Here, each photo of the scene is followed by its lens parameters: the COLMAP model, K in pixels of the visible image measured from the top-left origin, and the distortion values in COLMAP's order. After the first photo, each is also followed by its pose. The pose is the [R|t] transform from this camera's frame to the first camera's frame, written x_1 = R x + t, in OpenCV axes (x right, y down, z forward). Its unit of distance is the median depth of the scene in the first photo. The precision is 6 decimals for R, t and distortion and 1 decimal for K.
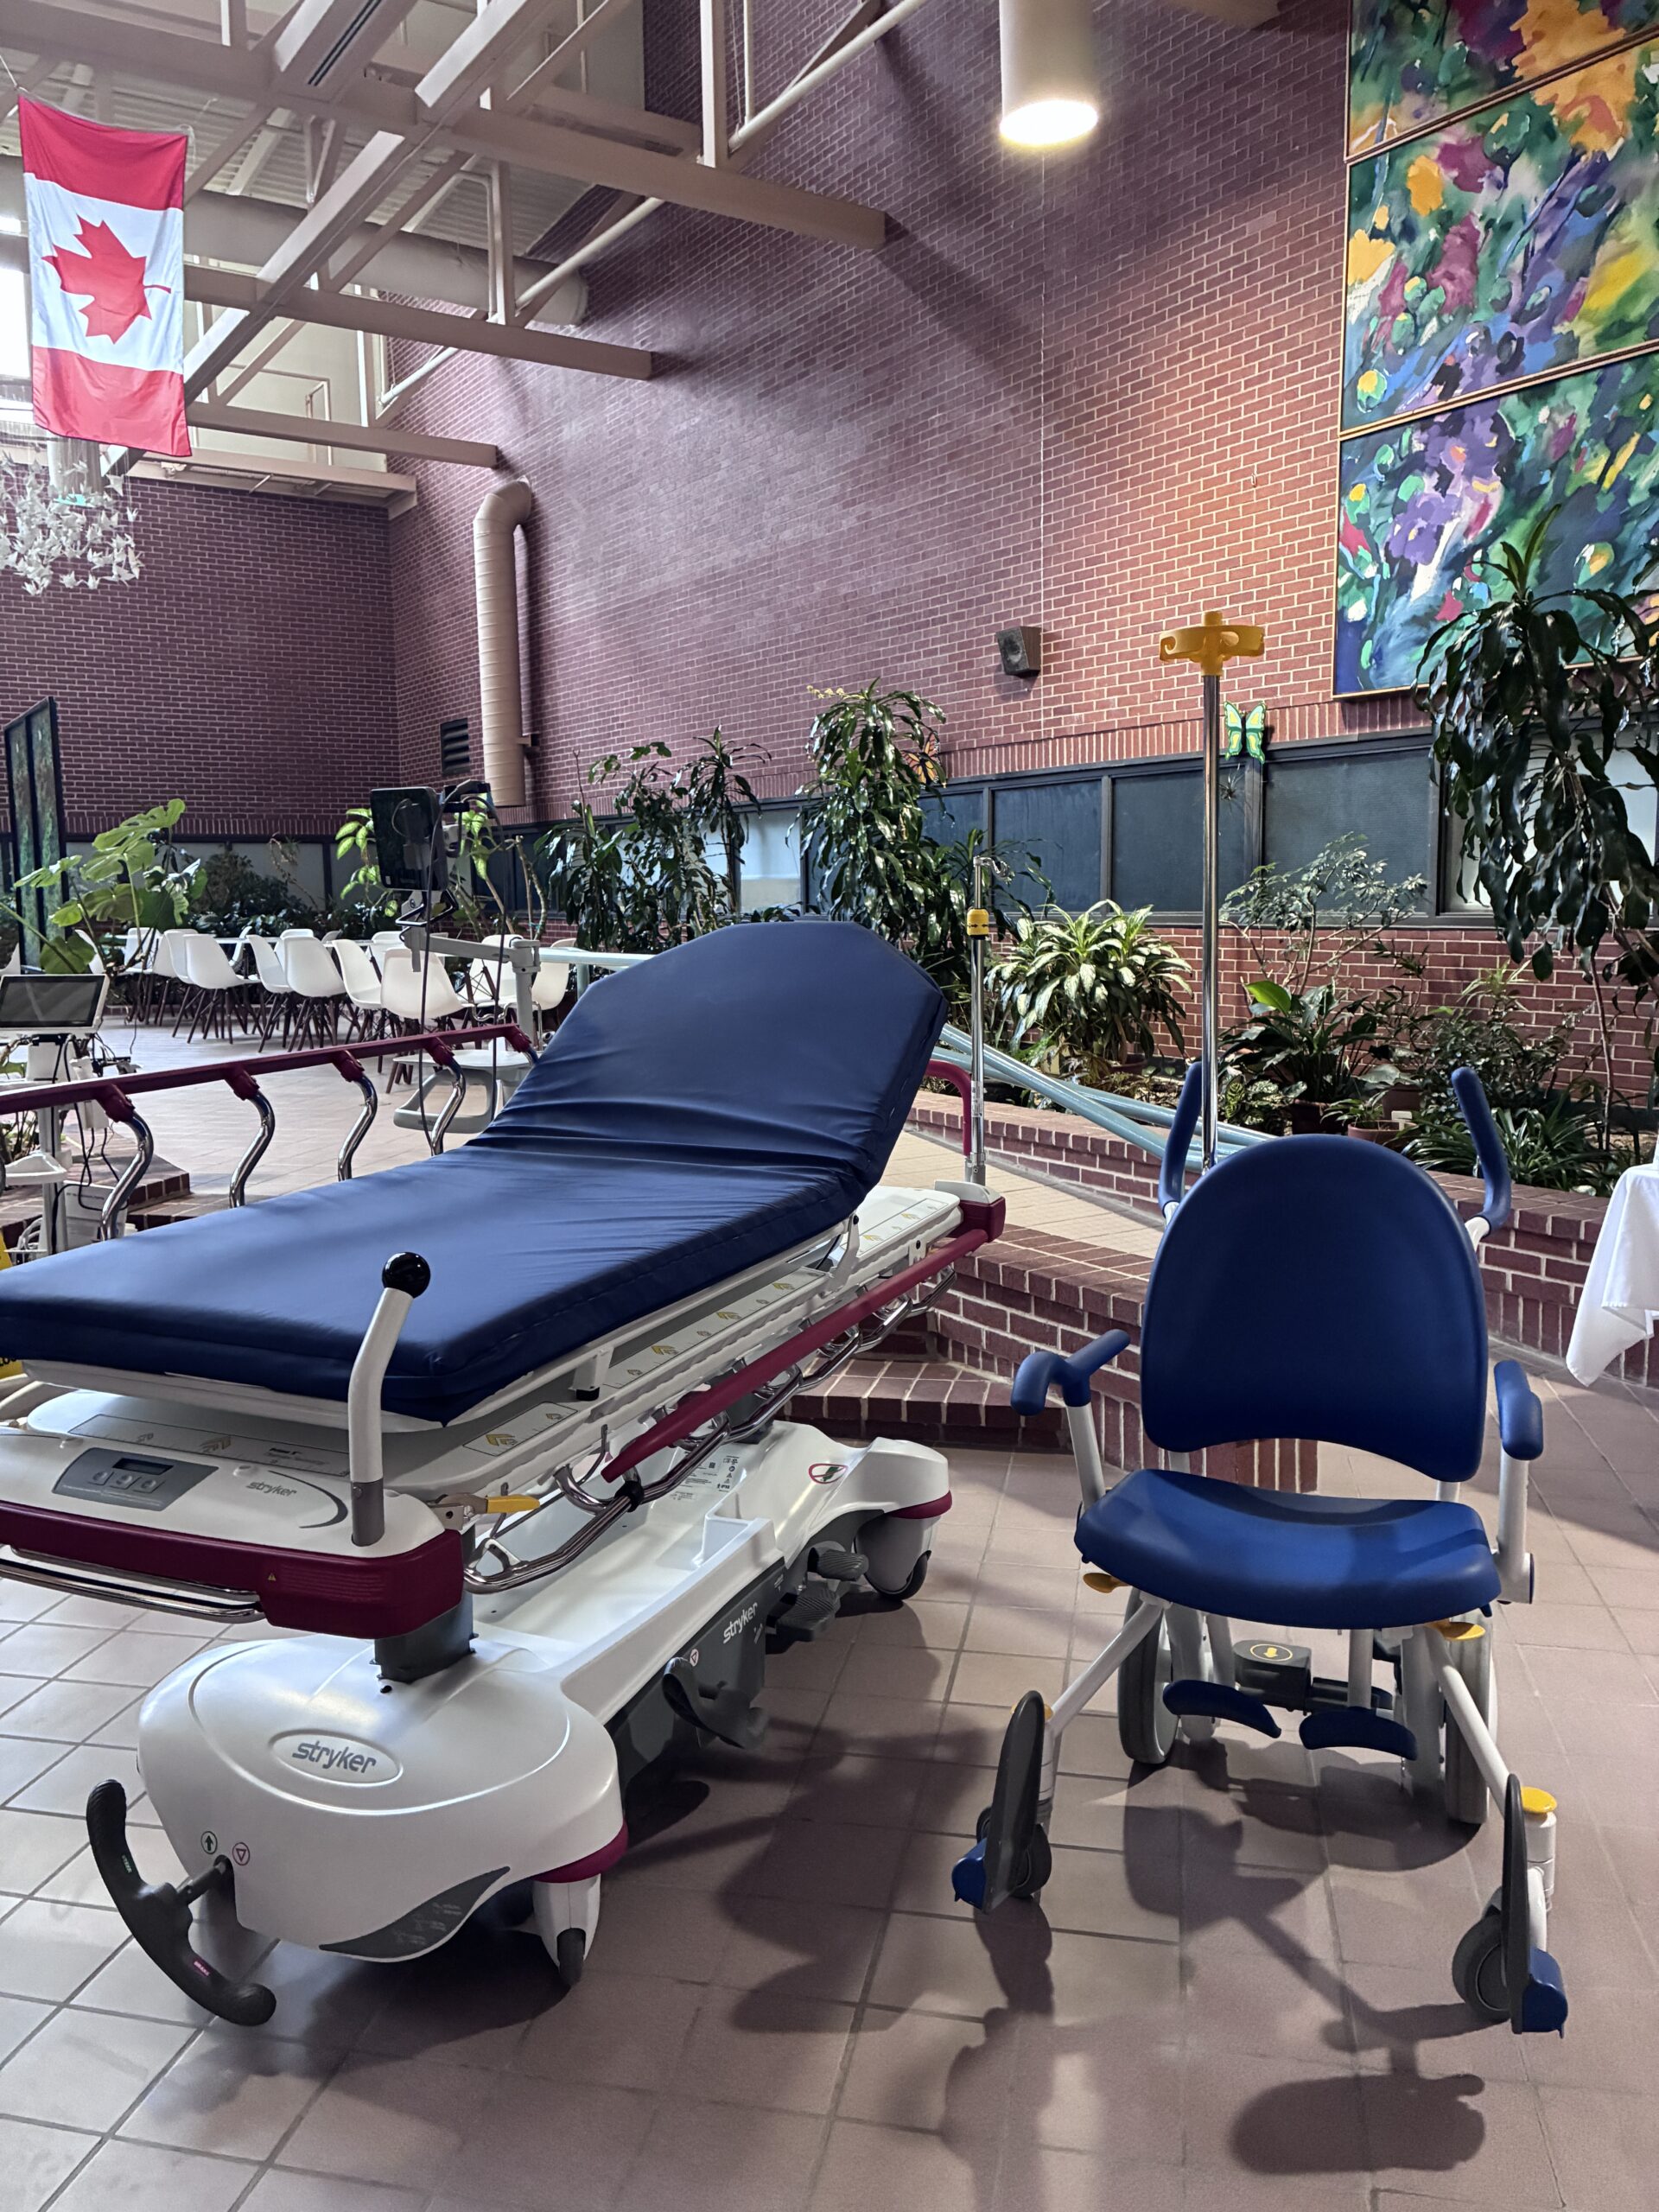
lens RADIAL K [[1675.3, 0, 808.7], [0, 1675.3, 1089.2], [0, 0, 1]] dist [0.046265, -0.057203]
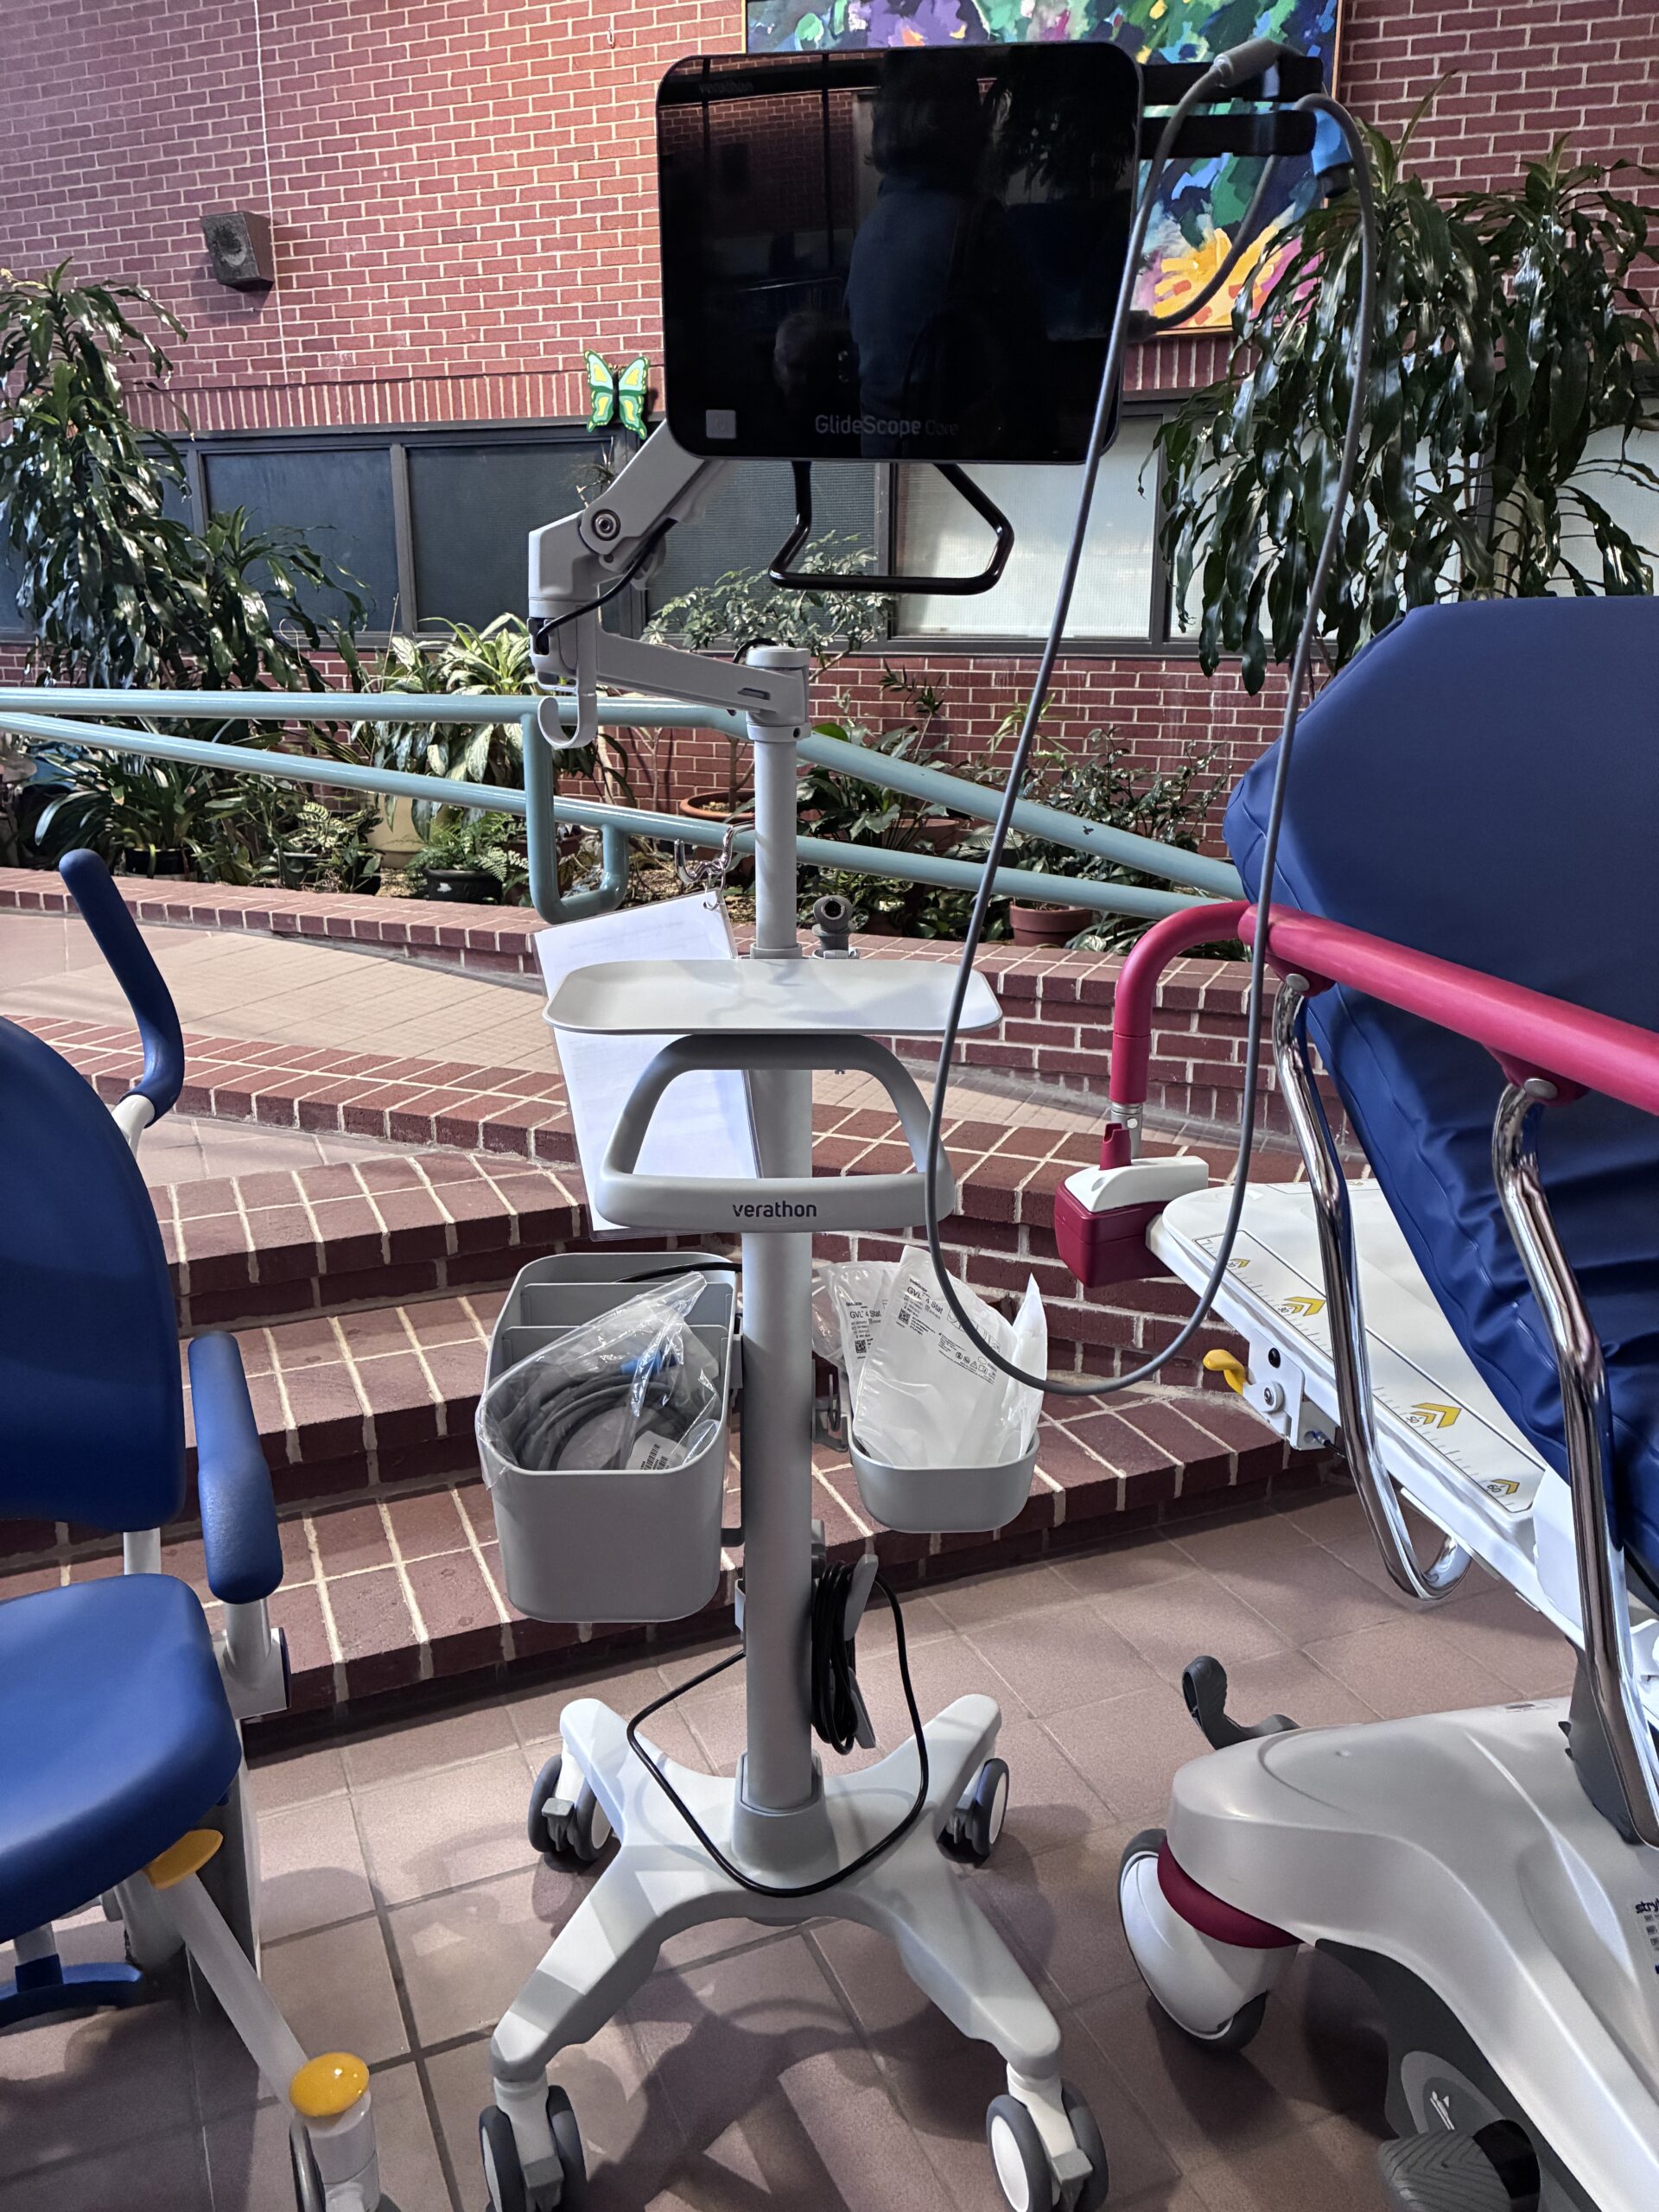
lens RADIAL K [[1675.3, 0, 828.1], [0, 1675.3, 1113.1], [0, 0, 1]] dist [0.046265, -0.057203]
pose [[0.810482, -0.148838, 0.566539, -0.152551], [0.053132, 0.981873, 0.181942, -0.022297], [-0.583349, -0.117360, 0.803698, 0.275717]]
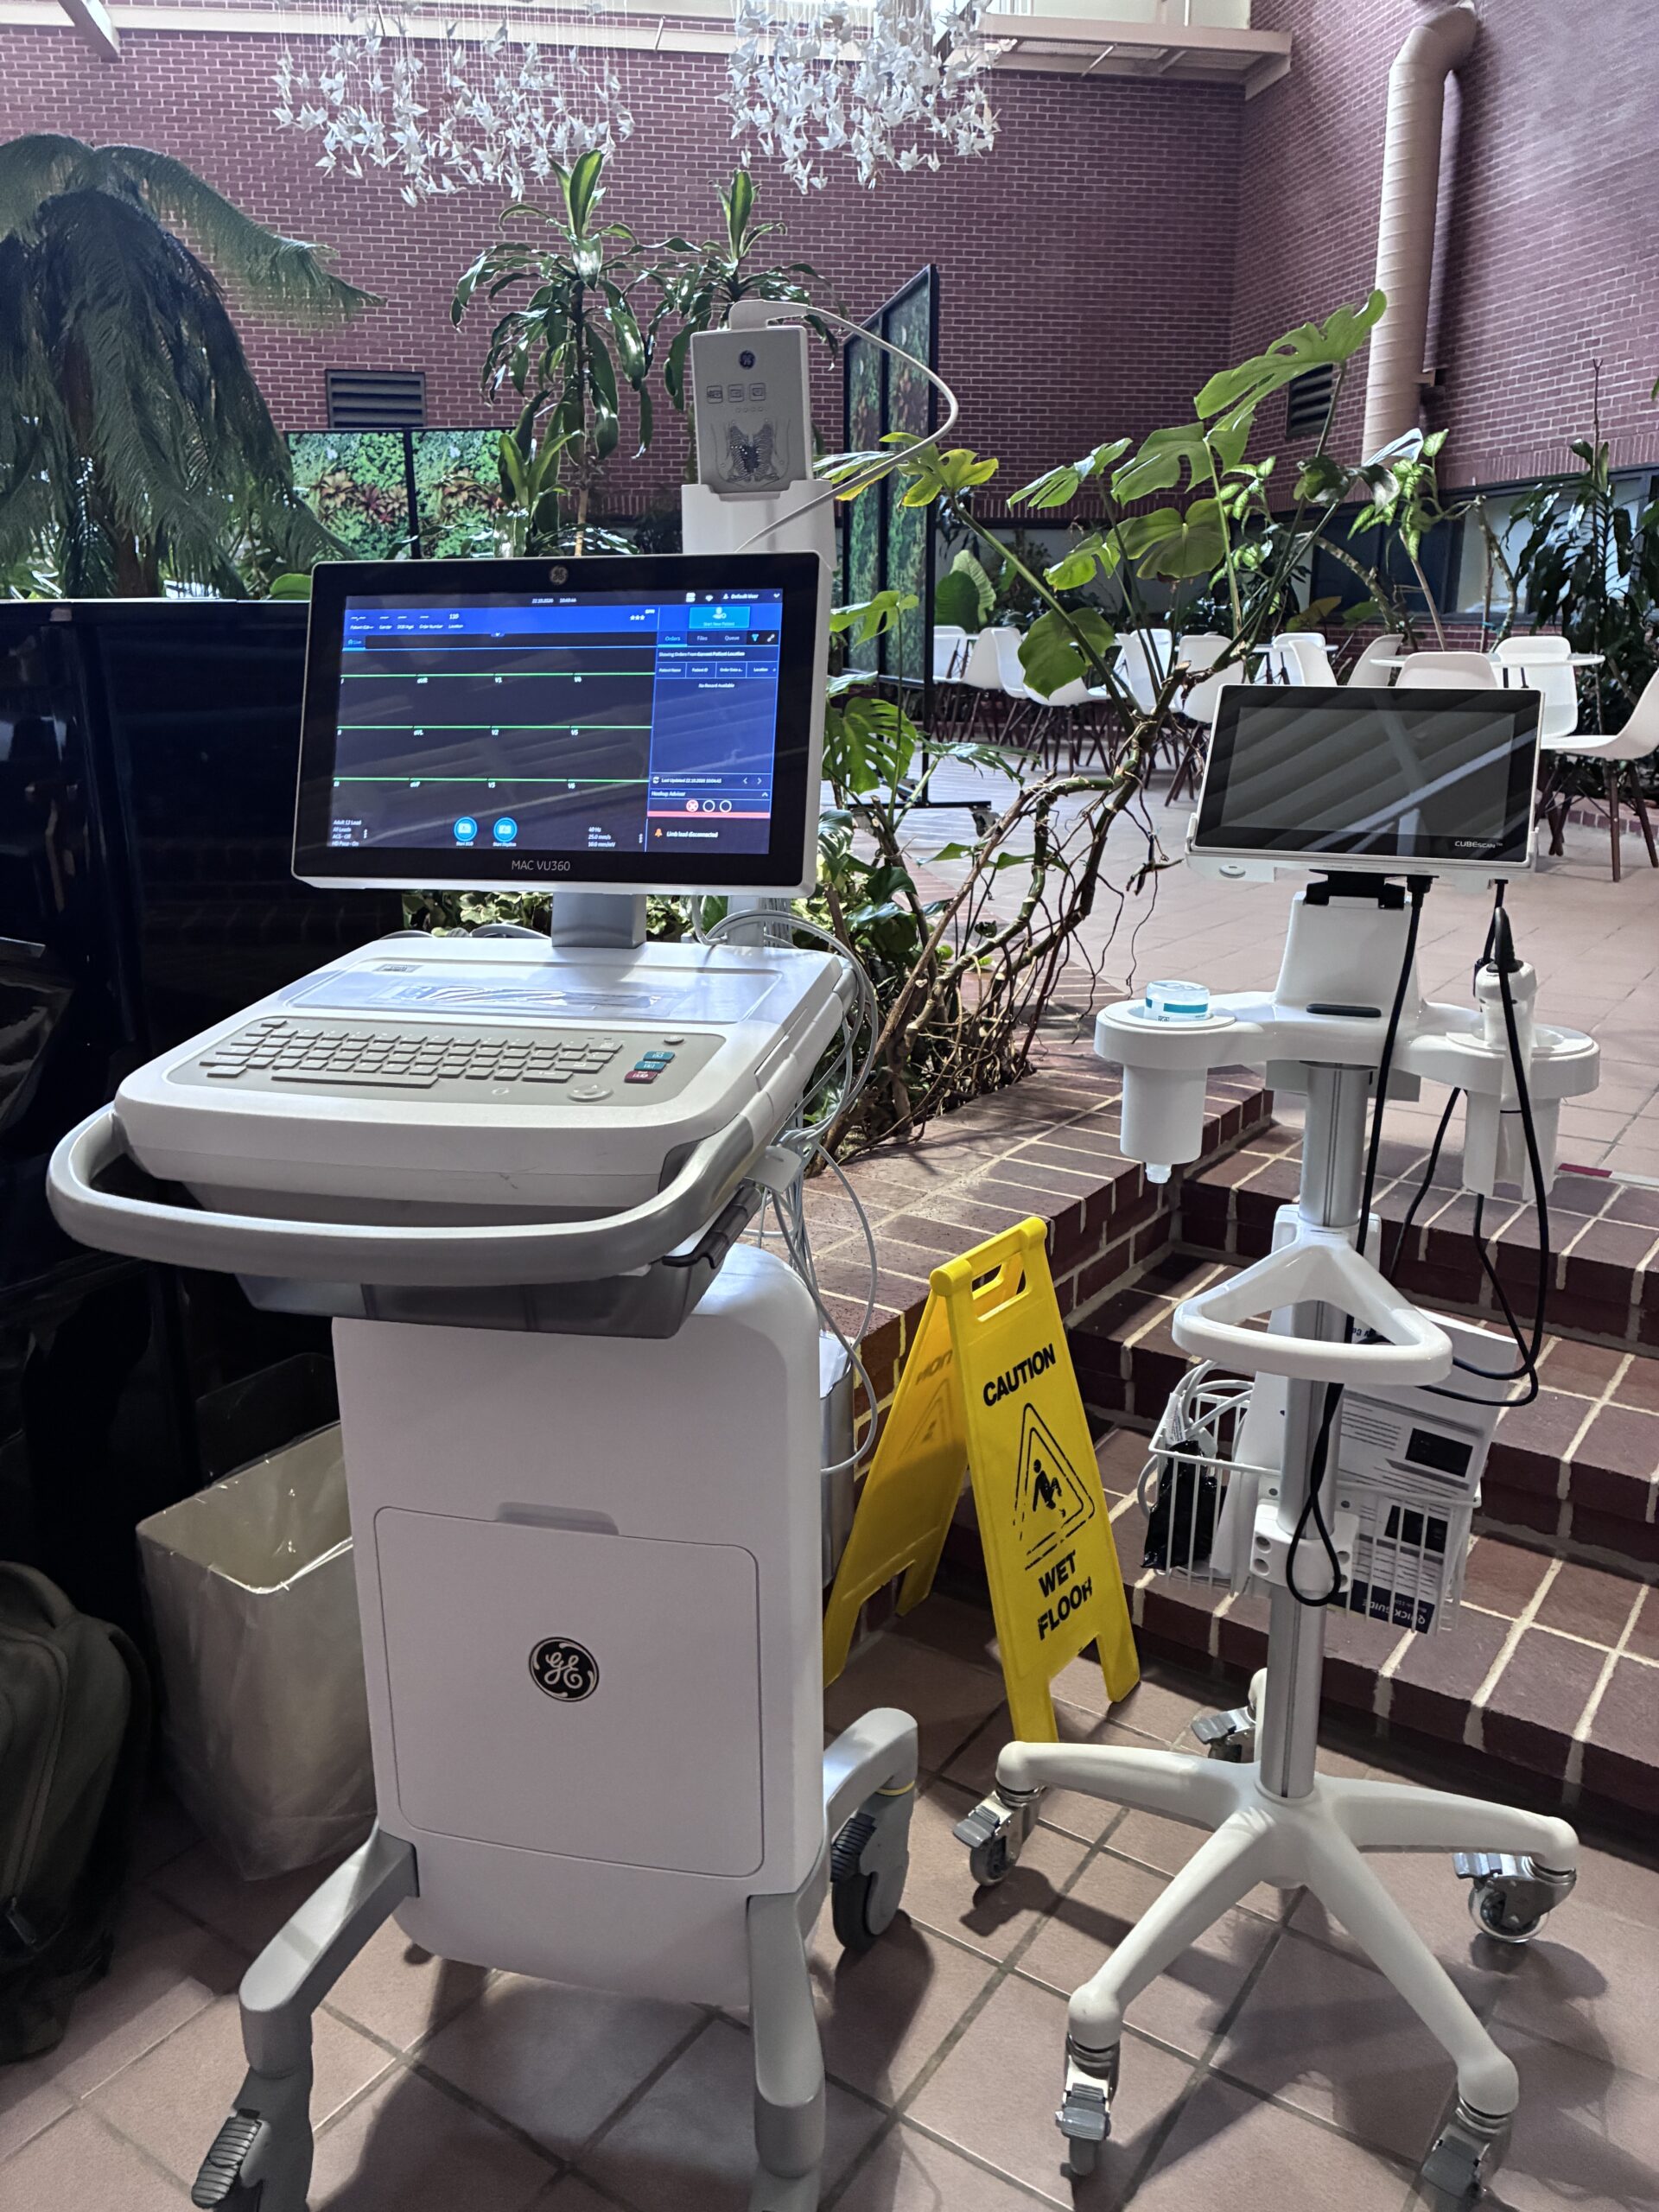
lens RADIAL K [[1675.3, 0, 839.8], [0, 1675.3, 1093.1], [0, 0, 1]] dist [0.046265, -0.057203]
pose [[0.926416, 0.115808, -0.358249, -0.192565], [-0.055268, 0.983041, 0.174860, -0.019126], [0.372424, -0.142194, 0.917105, 0.299845]]
